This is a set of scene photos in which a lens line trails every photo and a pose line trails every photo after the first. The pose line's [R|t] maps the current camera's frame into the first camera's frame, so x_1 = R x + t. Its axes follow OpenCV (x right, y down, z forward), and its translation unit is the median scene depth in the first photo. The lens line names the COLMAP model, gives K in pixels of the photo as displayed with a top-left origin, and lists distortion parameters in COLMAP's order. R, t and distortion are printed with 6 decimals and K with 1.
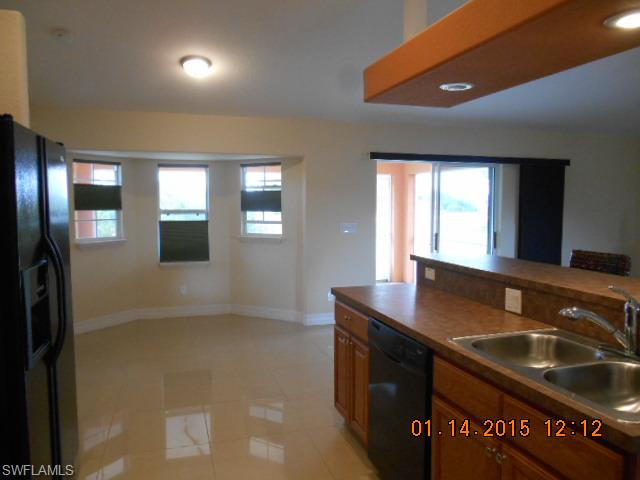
lens RADIAL K [[492.8, 0, 320.0], [0, 492.8, 240.0], [0, 0, 1]] dist [-0.017865, 0.006699]
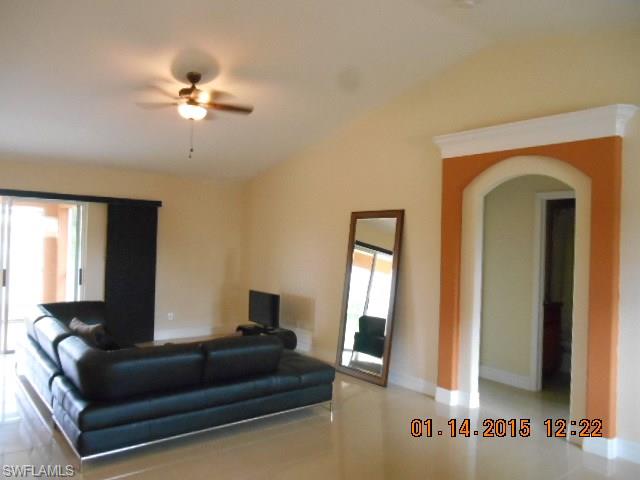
lens RADIAL K [[492.8, 0, 320.0], [0, 492.8, 240.0], [0, 0, 1]] dist [-0.017865, 0.006699]
pose [[0.937042, 0.033750, 0.347583, 1.338844], [-0.007908, 0.997115, -0.075499, -0.004881], [-0.349128, 0.067997, 0.934605, -0.359068]]
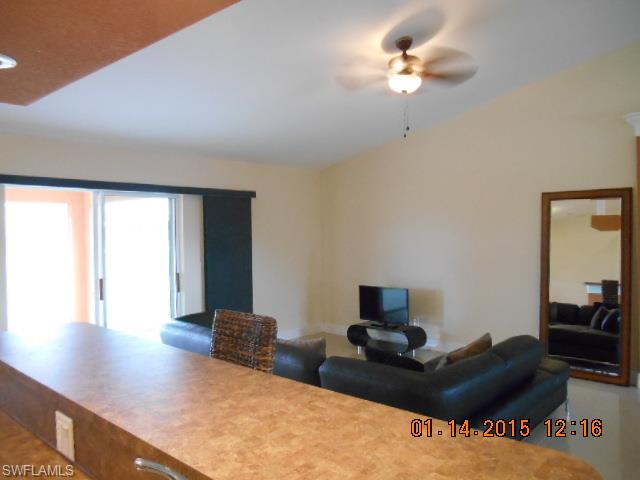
lens RADIAL K [[482.4, 0, 313.2], [0, 482.4, 240.9], [0, 0, 1]] dist [-0.000066, 0.001242]
pose [[0.871993, -0.017729, 0.489197, 0.433202], [0.042848, 0.998273, -0.040198, -0.079156], [-0.487639, 0.056014, 0.871247, 0.410806]]
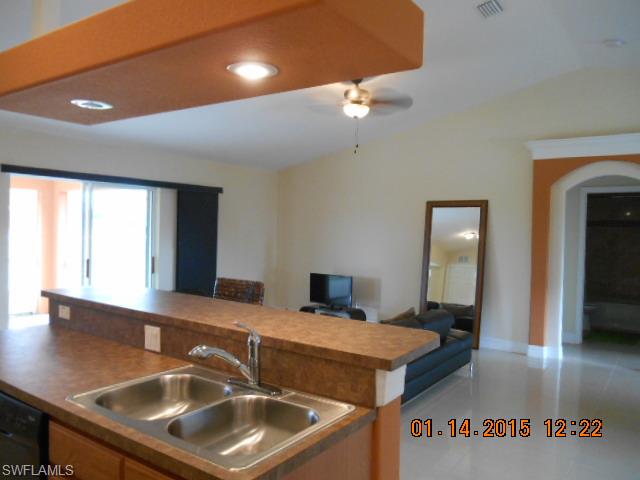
lens RADIAL K [[492.8, 0, 320.0], [0, 492.8, 240.0], [0, 0, 1]] dist [-0.017865, 0.006699]
pose [[0.798822, 0.004985, 0.601547, 0.093537], [0.017678, 0.999339, -0.031756, -0.035177], [-0.601308, 0.036002, 0.798206, 0.050325]]
